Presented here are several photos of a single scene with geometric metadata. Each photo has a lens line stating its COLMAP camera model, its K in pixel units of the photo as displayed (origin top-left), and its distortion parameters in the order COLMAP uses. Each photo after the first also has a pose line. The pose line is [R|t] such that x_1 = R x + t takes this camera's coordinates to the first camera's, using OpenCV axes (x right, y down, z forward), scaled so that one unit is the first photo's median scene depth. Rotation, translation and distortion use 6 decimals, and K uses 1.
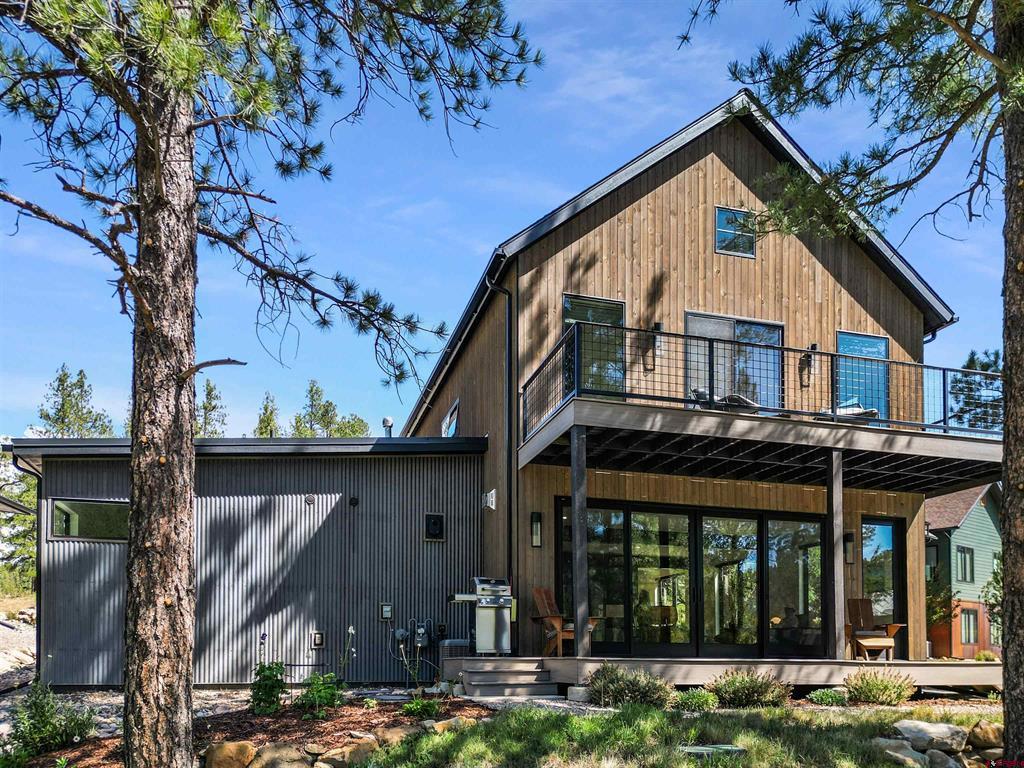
lens RADIAL K [[832.8, 0, 516.1], [0, 832.8, 382.8], [0, 0, 1]] dist [0.093221, -0.094459]
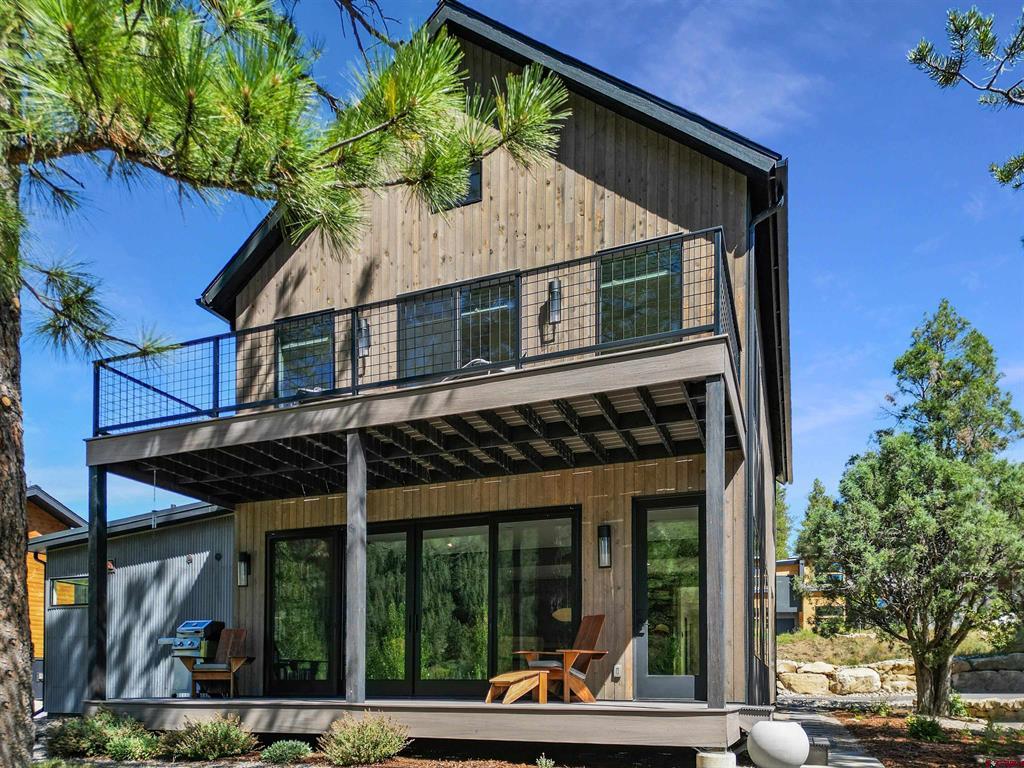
lens RADIAL K [[777.1, 0, 512.1], [0, 777.1, 458.4], [0, 0, 1]] dist [0.084503, -0.067903]
pose [[0.747346, -0.181257, -0.639234, 0.843745], [0.202534, 0.978431, -0.040650, 0.145443], [0.632815, -0.099087, 0.767937, 0.487758]]
